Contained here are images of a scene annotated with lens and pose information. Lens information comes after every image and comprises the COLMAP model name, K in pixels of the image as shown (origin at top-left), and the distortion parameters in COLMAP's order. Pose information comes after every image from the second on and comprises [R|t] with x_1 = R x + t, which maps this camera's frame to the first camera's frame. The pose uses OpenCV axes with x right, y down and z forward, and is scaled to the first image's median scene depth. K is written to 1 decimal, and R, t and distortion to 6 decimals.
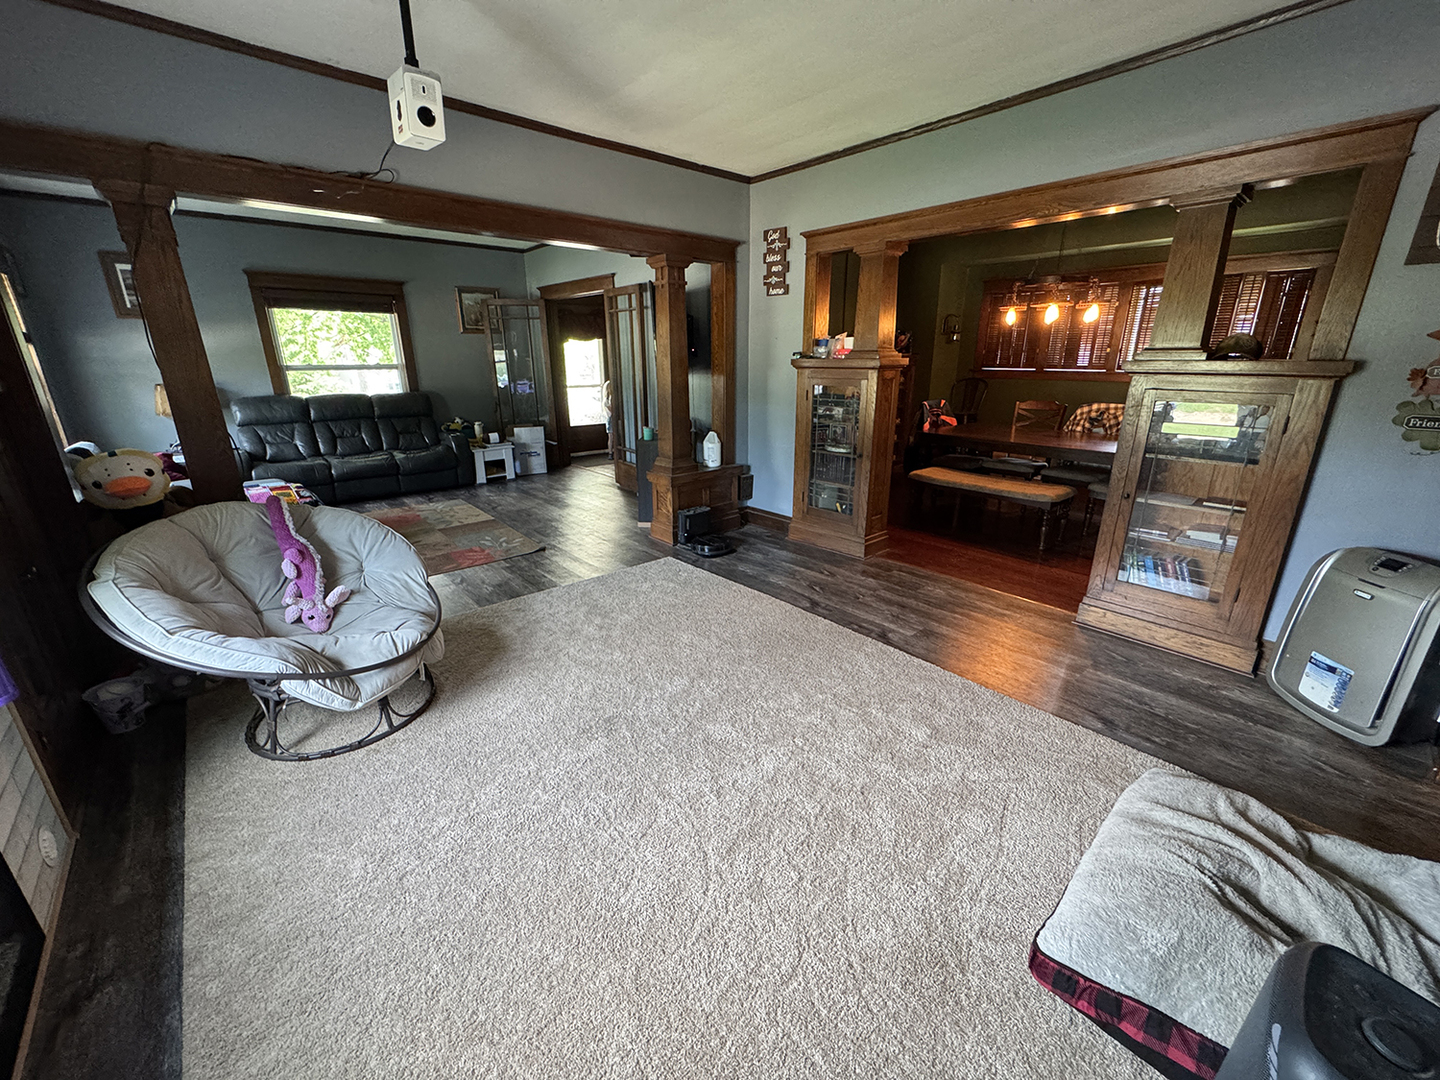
lens RADIAL K [[575.7, 0, 717.8], [0, 575.7, 536.9], [0, 0, 1]] dist [0.000836, -0.000175]
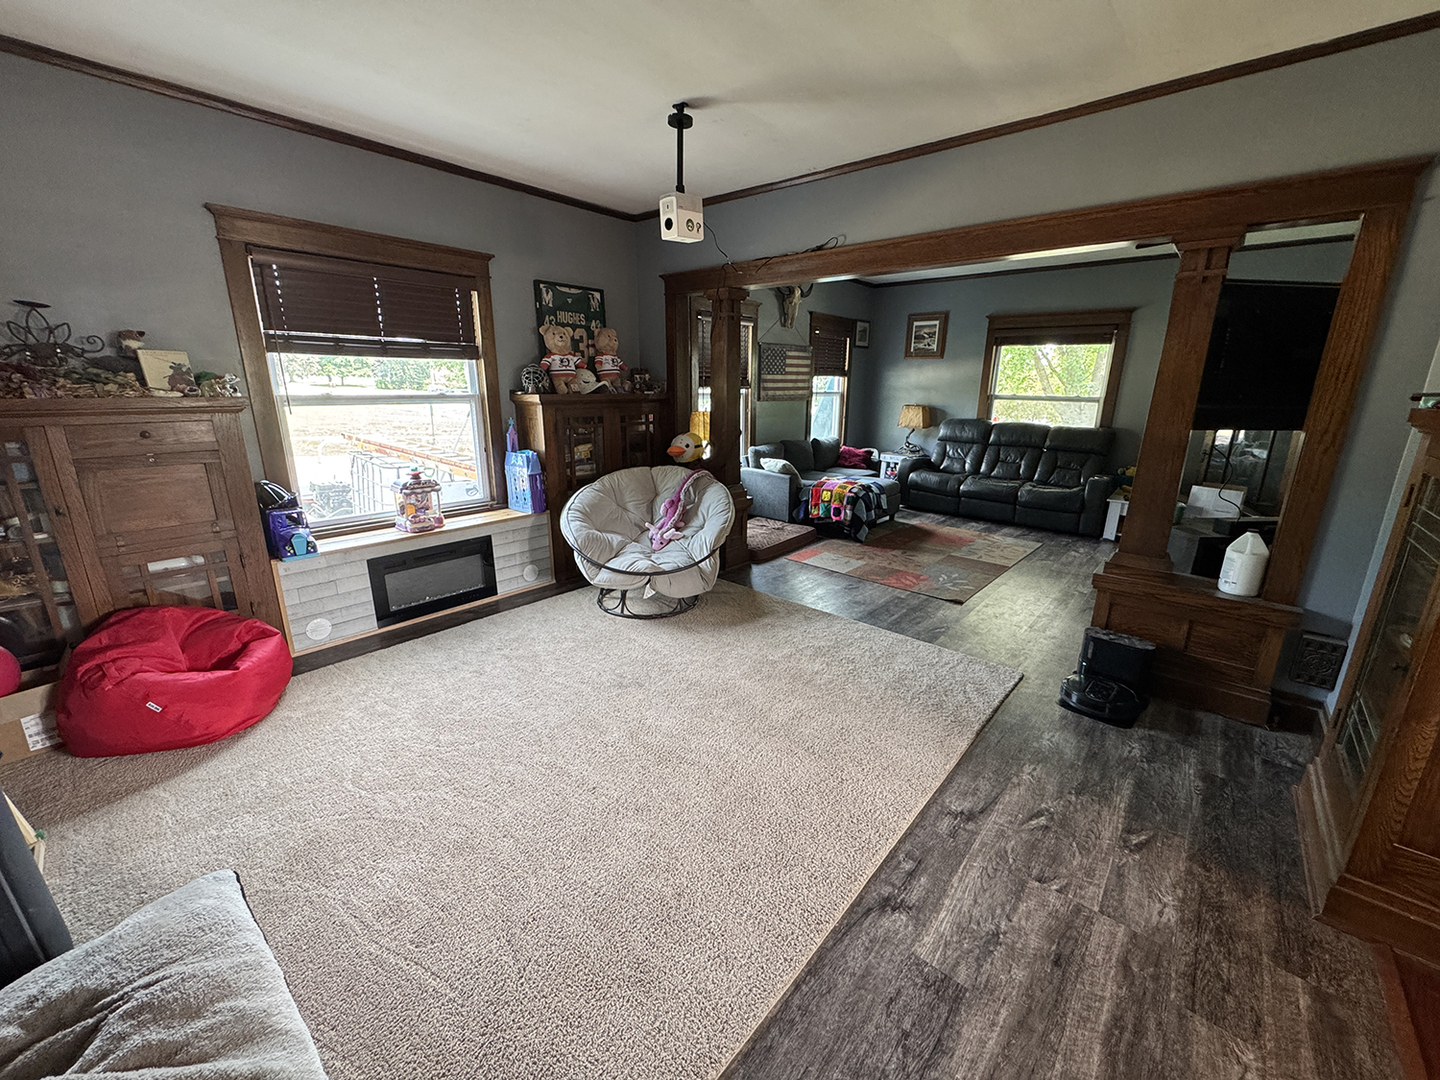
lens RADIAL K [[575.7, 0, 717.8], [0, 575.7, 536.9], [0, 0, 1]] dist [0.000836, -0.000175]
pose [[0.130139, 0.264068, -0.955684, 0.442832], [-0.312187, 0.925768, 0.213290, -0.136470], [0.941065, 0.270595, 0.202917, 0.409910]]
